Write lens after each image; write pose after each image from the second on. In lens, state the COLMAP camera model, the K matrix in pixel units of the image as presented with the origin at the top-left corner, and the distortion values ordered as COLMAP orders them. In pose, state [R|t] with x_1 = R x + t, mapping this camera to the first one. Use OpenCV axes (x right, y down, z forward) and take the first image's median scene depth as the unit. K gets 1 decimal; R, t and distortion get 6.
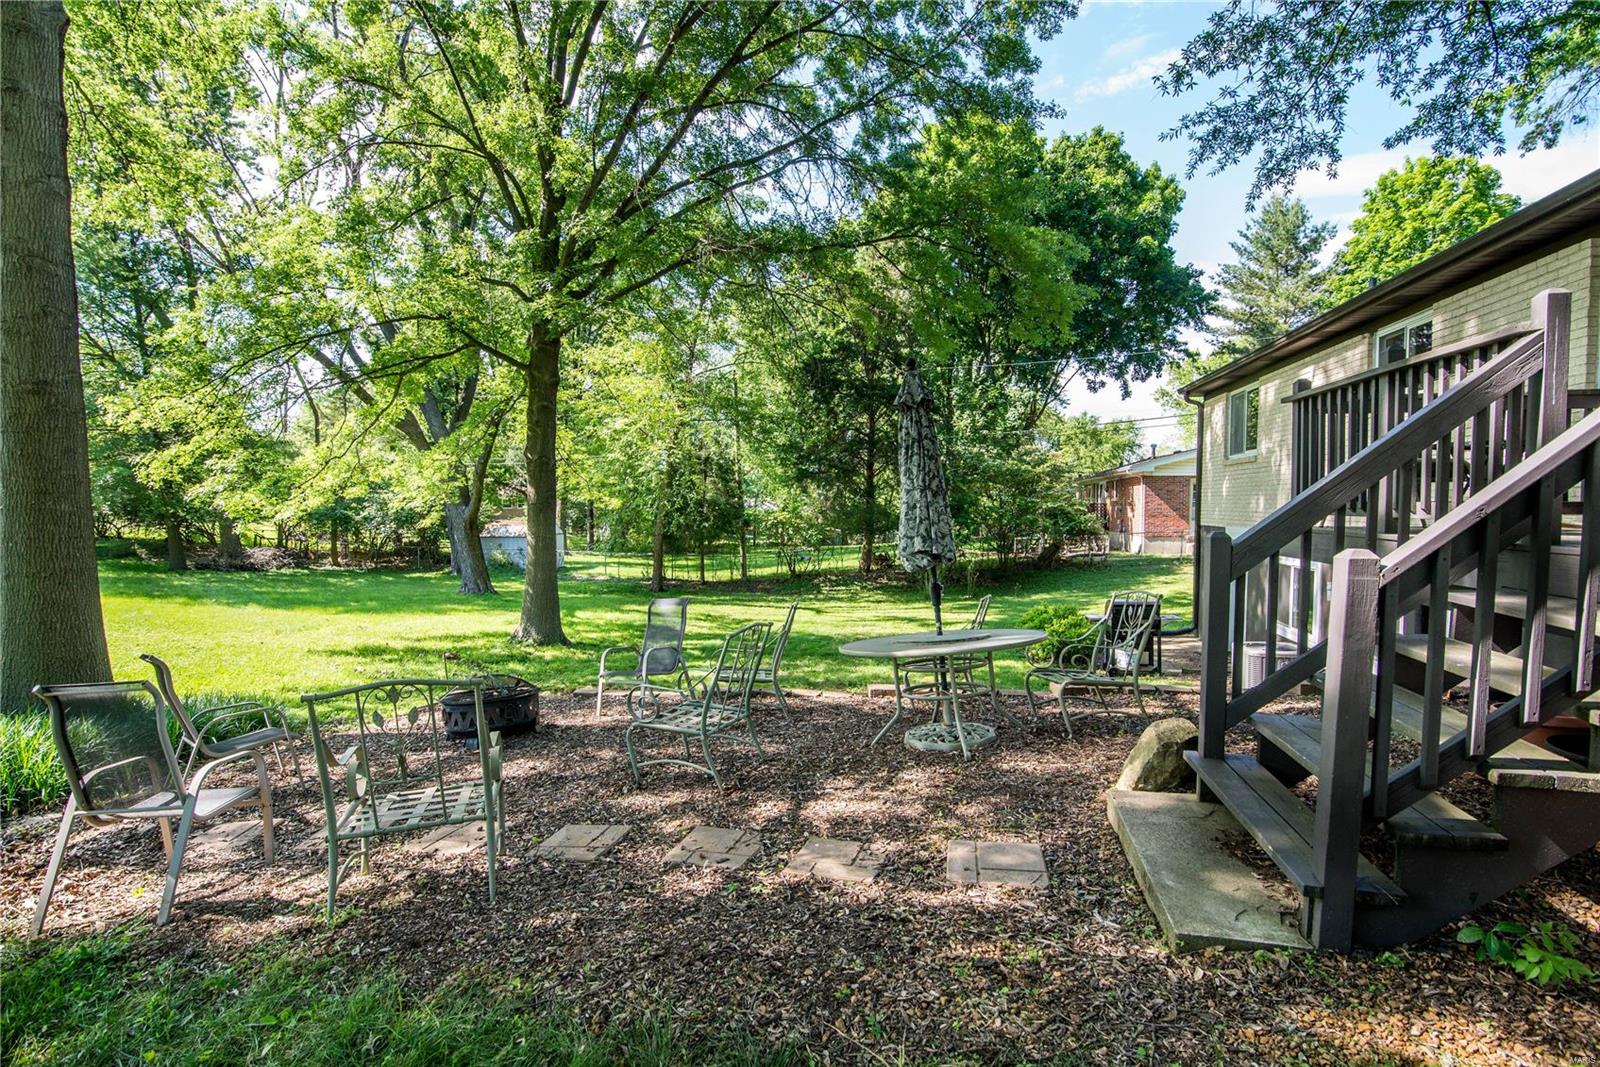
lens RADIAL K [[763.8, 0, 800.0], [0, 763.8, 533.5], [0, 0, 1]] dist [0.000094, -0.009968]
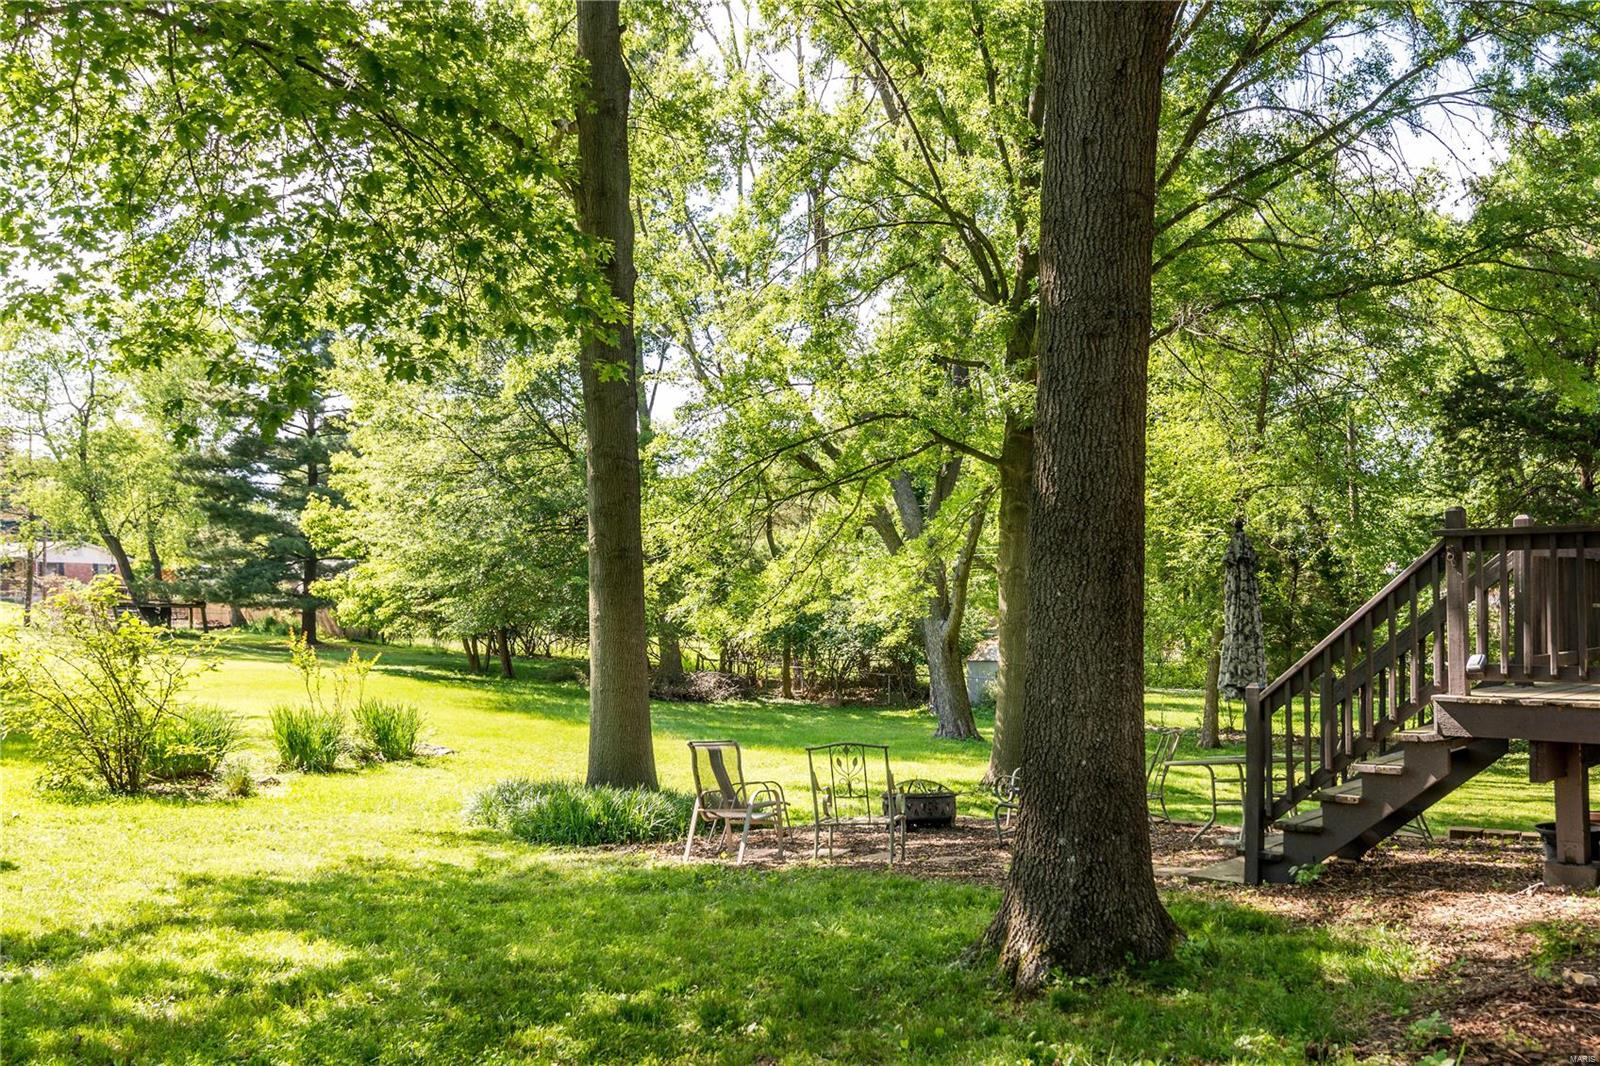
lens RADIAL K [[1318.1, 0, 800.0], [0, 1318.1, 533.0], [0, 0, 1]] dist [0.140967, -0.000042]
pose [[0.860448, -0.036071, -0.508259, 0.137784], [-0.011460, 0.995869, -0.090077, -0.003681], [0.509409, 0.083331, 0.856480, -0.250202]]
